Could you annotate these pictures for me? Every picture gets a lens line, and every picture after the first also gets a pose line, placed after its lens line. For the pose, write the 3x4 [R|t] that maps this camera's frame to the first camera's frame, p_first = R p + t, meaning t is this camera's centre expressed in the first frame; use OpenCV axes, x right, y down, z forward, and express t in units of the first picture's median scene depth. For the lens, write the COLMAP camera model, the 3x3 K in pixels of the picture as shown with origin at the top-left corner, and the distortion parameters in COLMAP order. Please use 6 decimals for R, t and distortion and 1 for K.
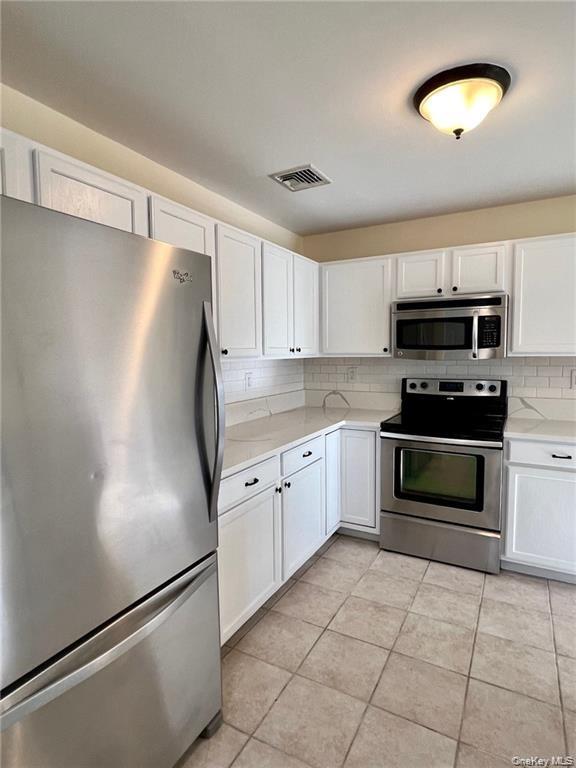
lens RADIAL K [[414.2, 0, 288.6], [0, 414.2, 384.0], [0, 0, 1]] dist [-0.001007, -0.000179]
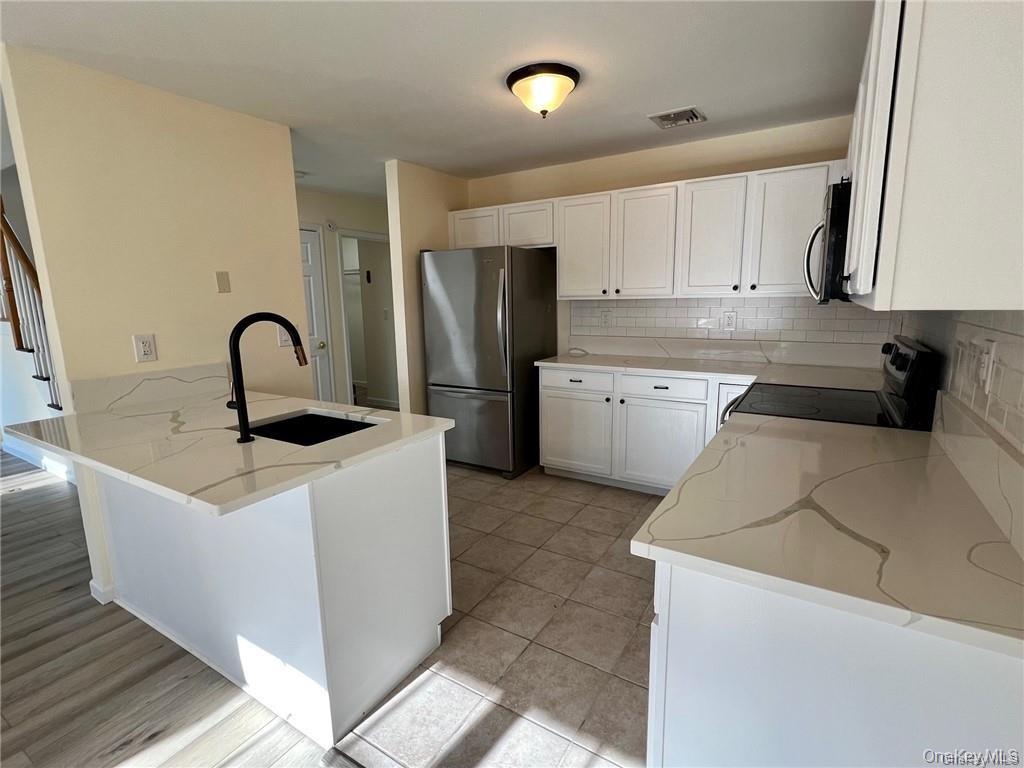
lens RADIAL K [[498.4, 0, 514.8], [0, 498.4, 382.7], [0, 0, 1]] dist [-0.000838, -0.000057]
pose [[-0.055086, 0.180897, -0.981958, 1.118903], [-0.060467, 0.981042, 0.184120, -0.048910], [0.996649, 0.069519, -0.043103, 0.569937]]
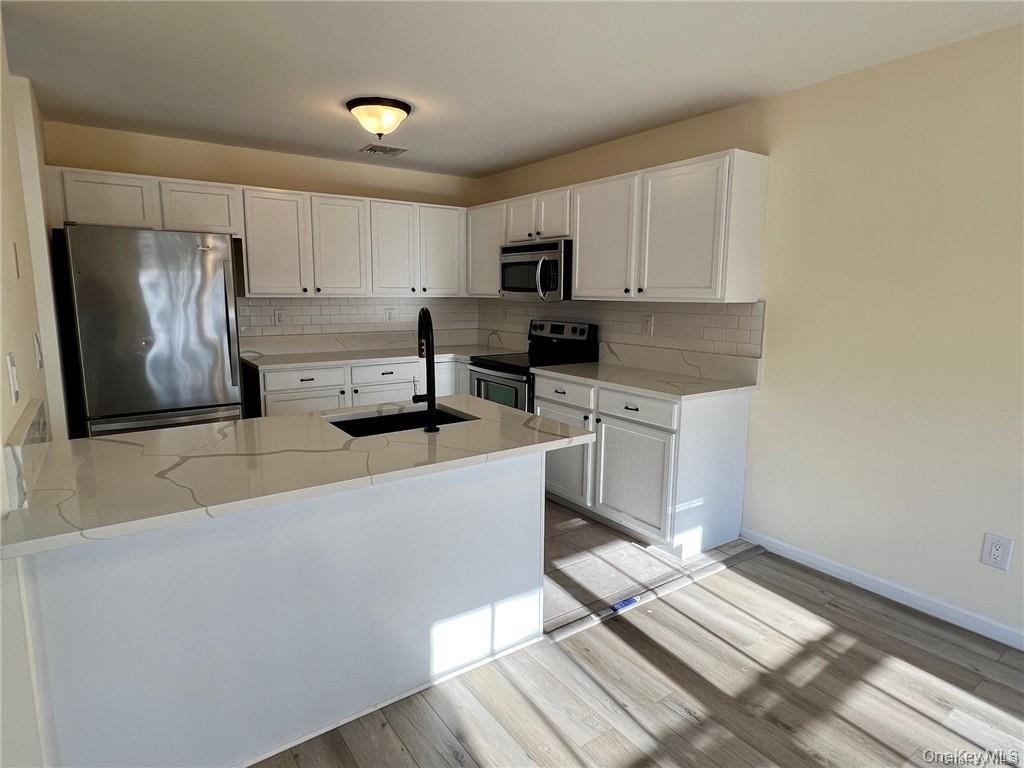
lens RADIAL K [[575.9, 0, 514.2], [0, 575.9, 382.1], [0, 0, 1]] dist [-0.016709, 0.000549]
pose [[0.896849, 0.086831, -0.433730, 0.963884], [-0.052873, 0.994557, 0.089778, 0.015480], [0.439165, -0.057585, 0.896559, -0.332956]]
